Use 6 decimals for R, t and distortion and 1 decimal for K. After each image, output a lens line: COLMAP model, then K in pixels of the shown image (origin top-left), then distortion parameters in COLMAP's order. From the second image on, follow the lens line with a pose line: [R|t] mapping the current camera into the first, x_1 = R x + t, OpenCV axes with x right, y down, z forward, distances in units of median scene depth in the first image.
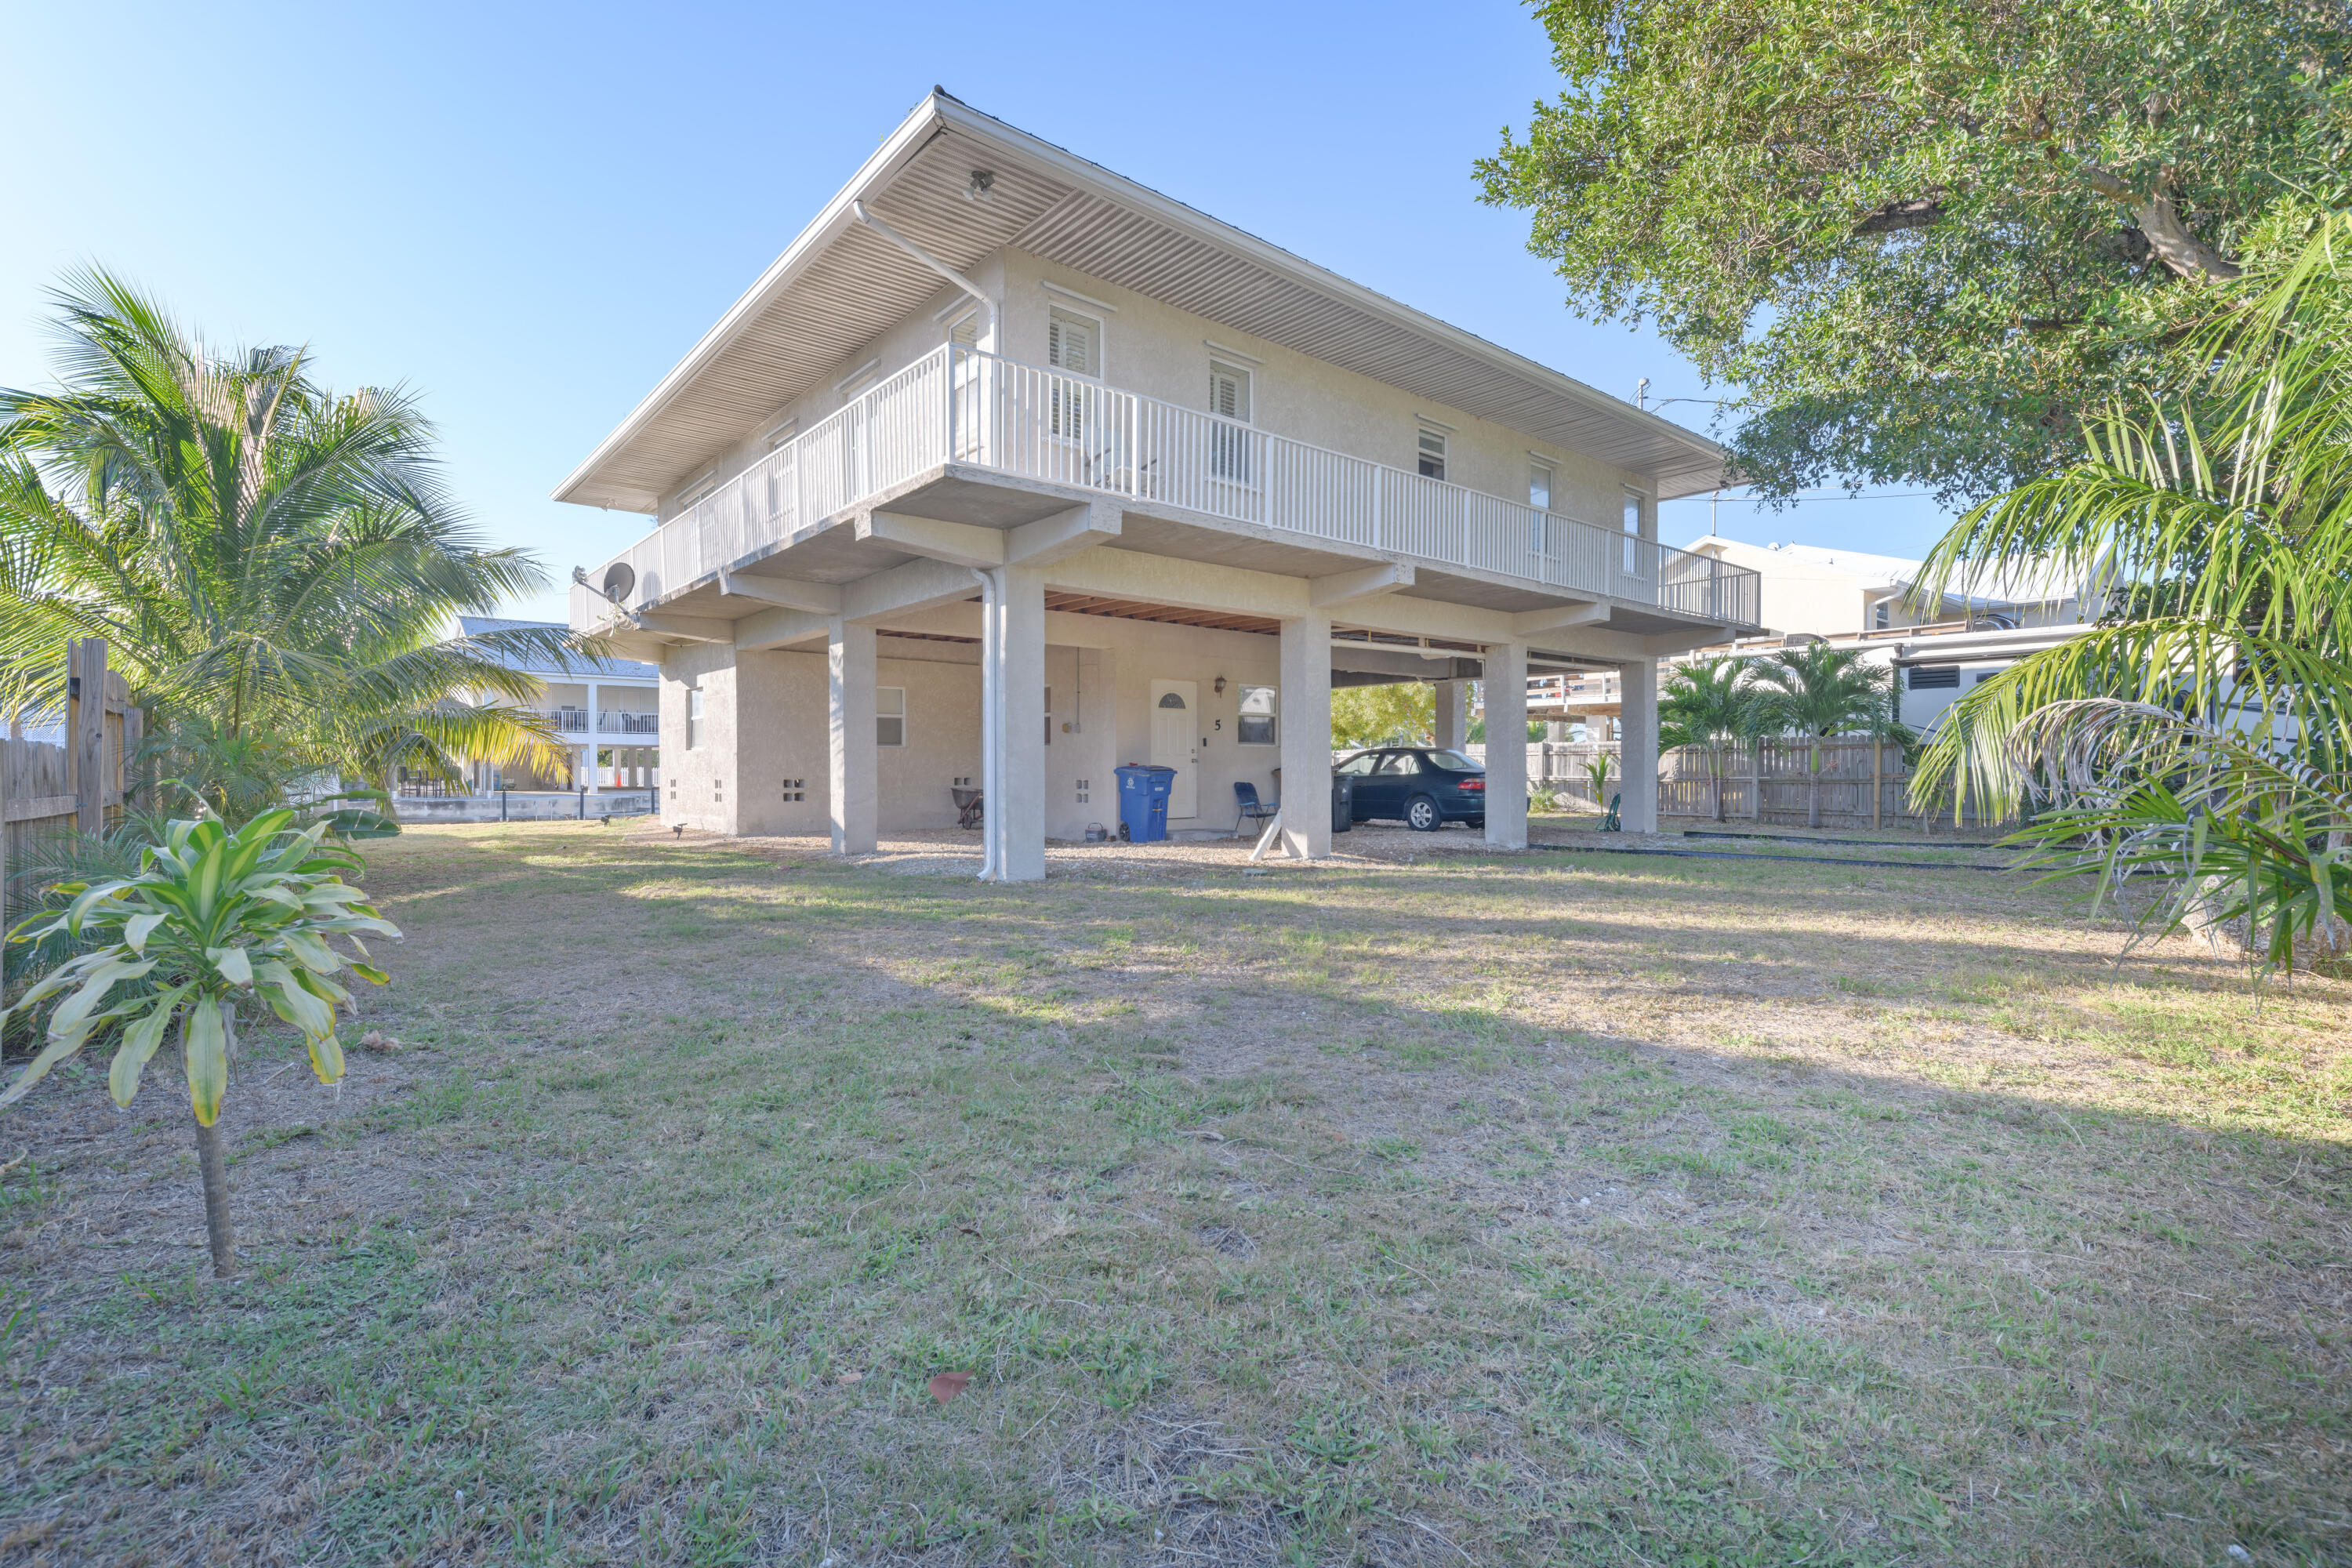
lens RADIAL K [[1094.0, 0, 1176.9], [0, 1094.0, 778.0], [0, 0, 1]] dist [0.001189, -0.005502]
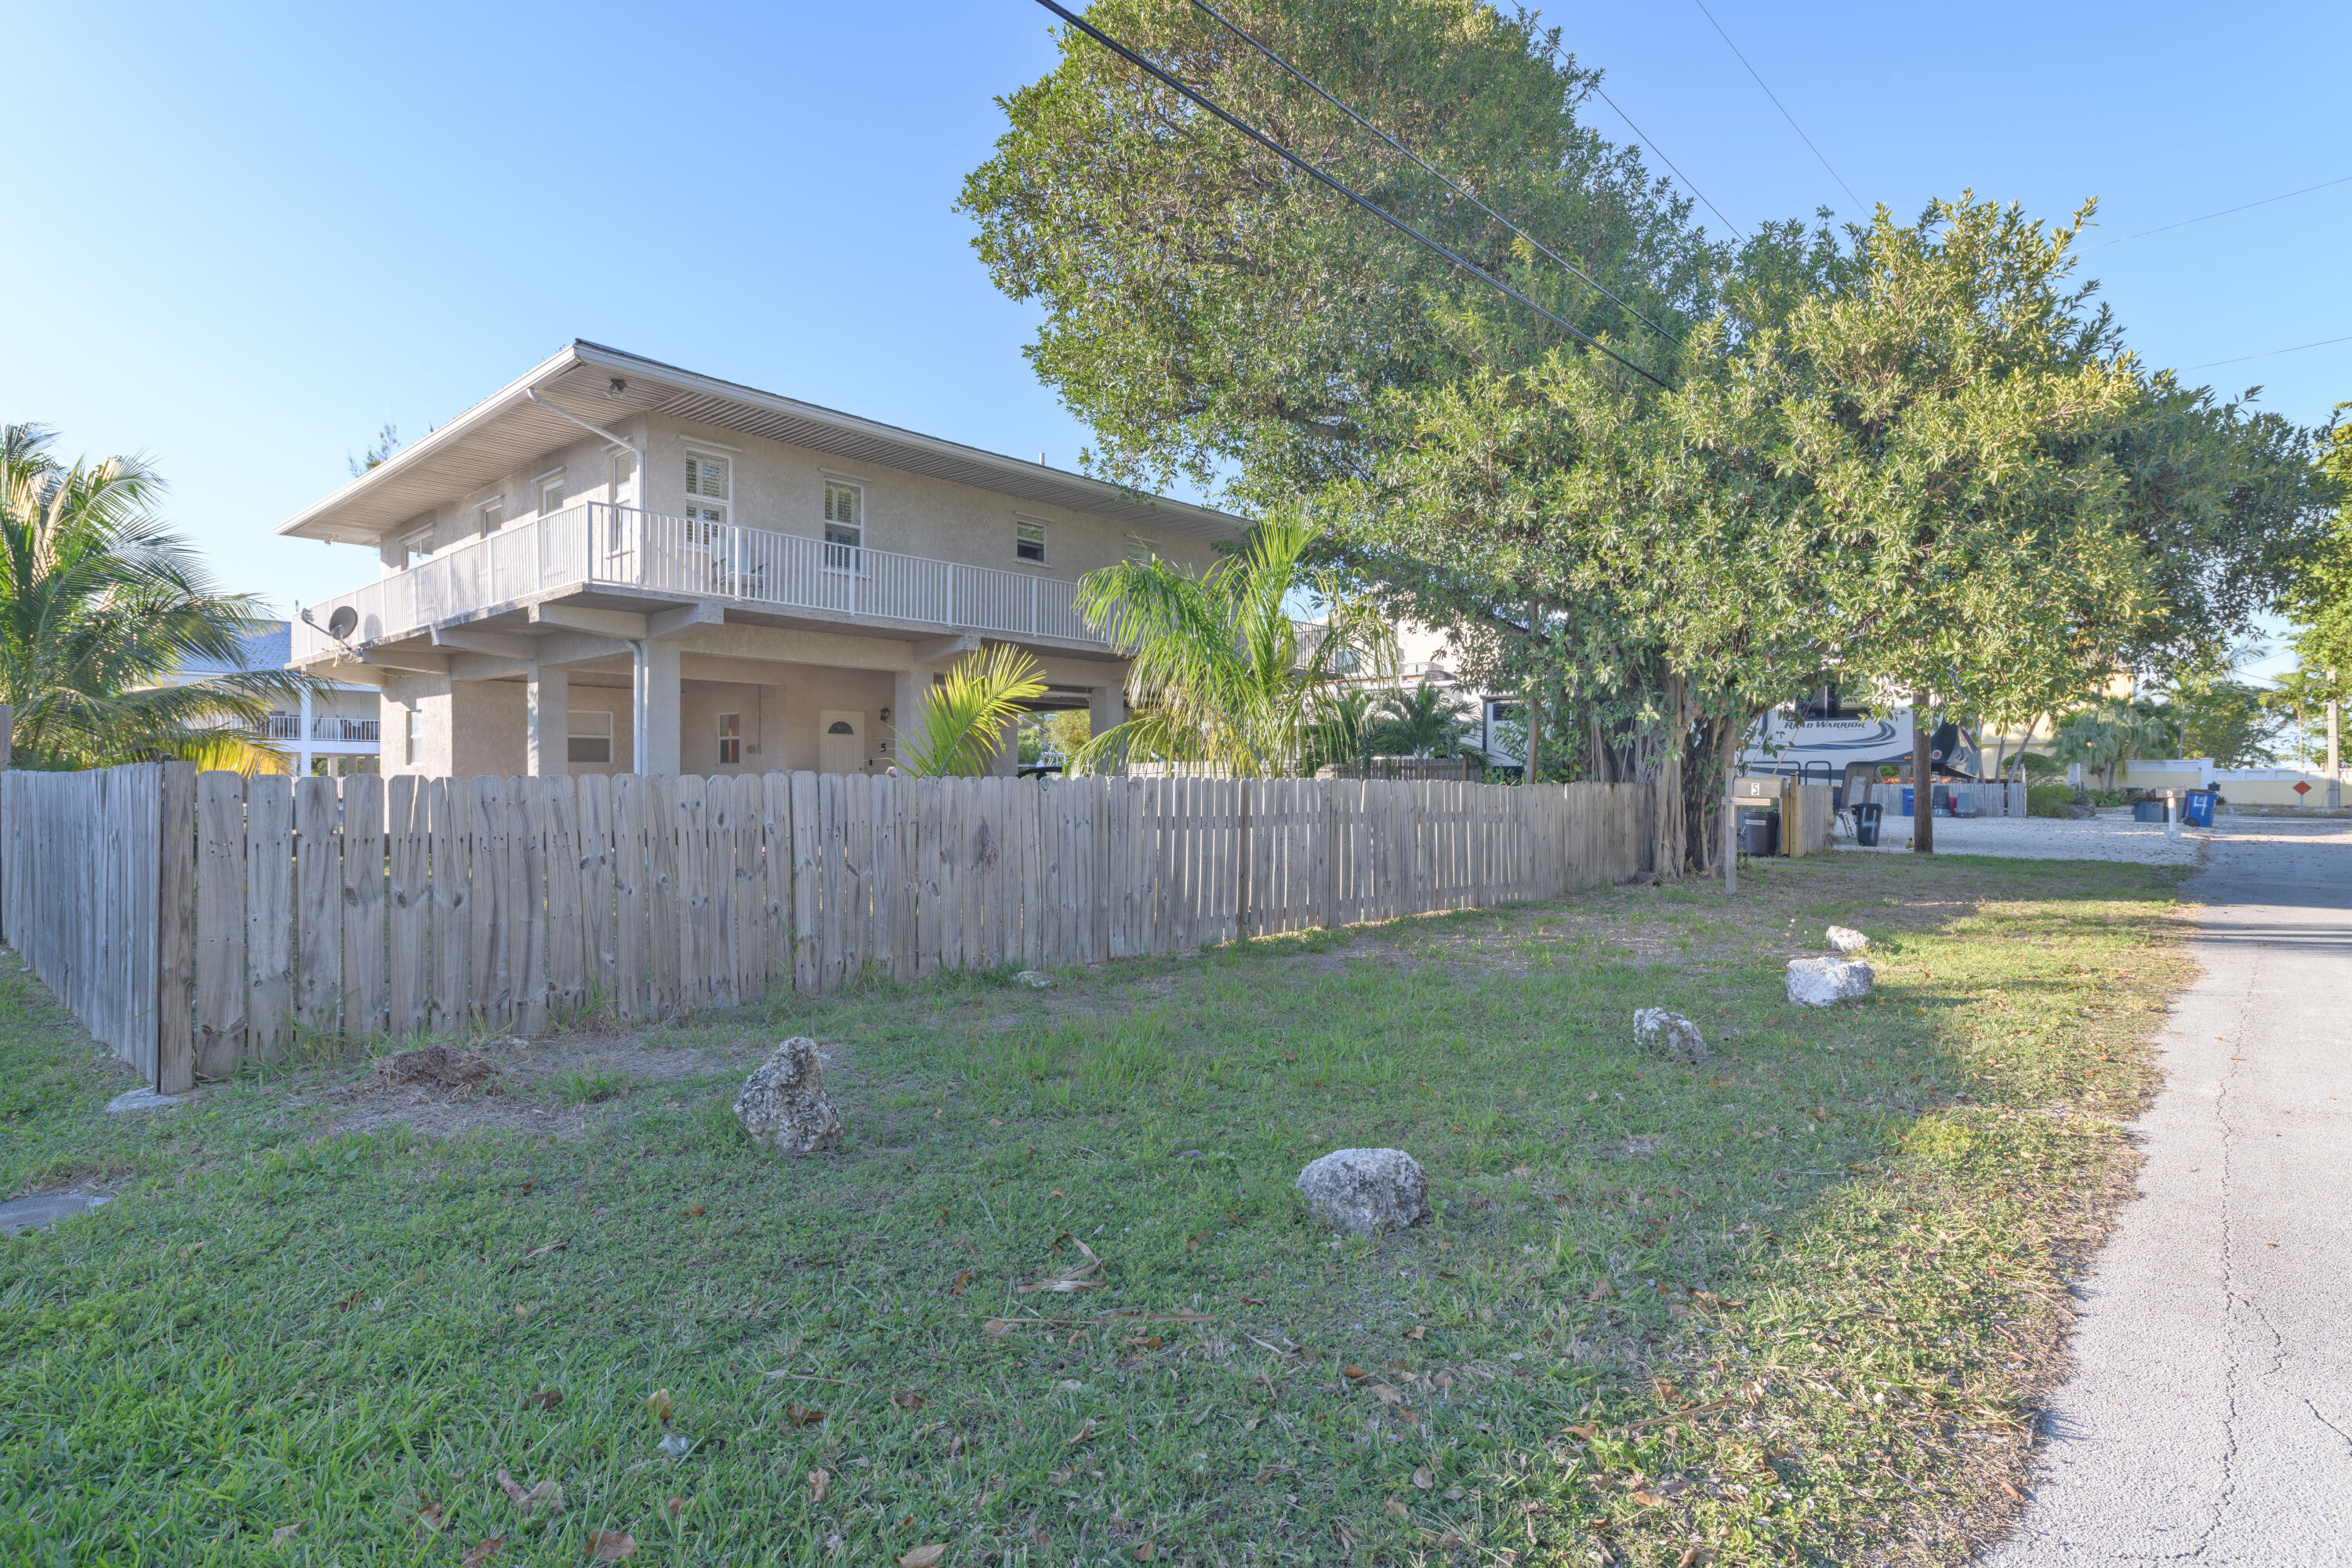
lens RADIAL K [[1205.0, 0, 1176.0], [0, 1205.0, 784.0], [0, 0, 1]] dist [-0.000674, 0.000611]
pose [[0.990255, 0.006054, 0.139133, 0.226348], [-0.005256, 0.999968, -0.006097, -0.003175], [-0.139165, 0.005306, 0.990255, -0.466229]]
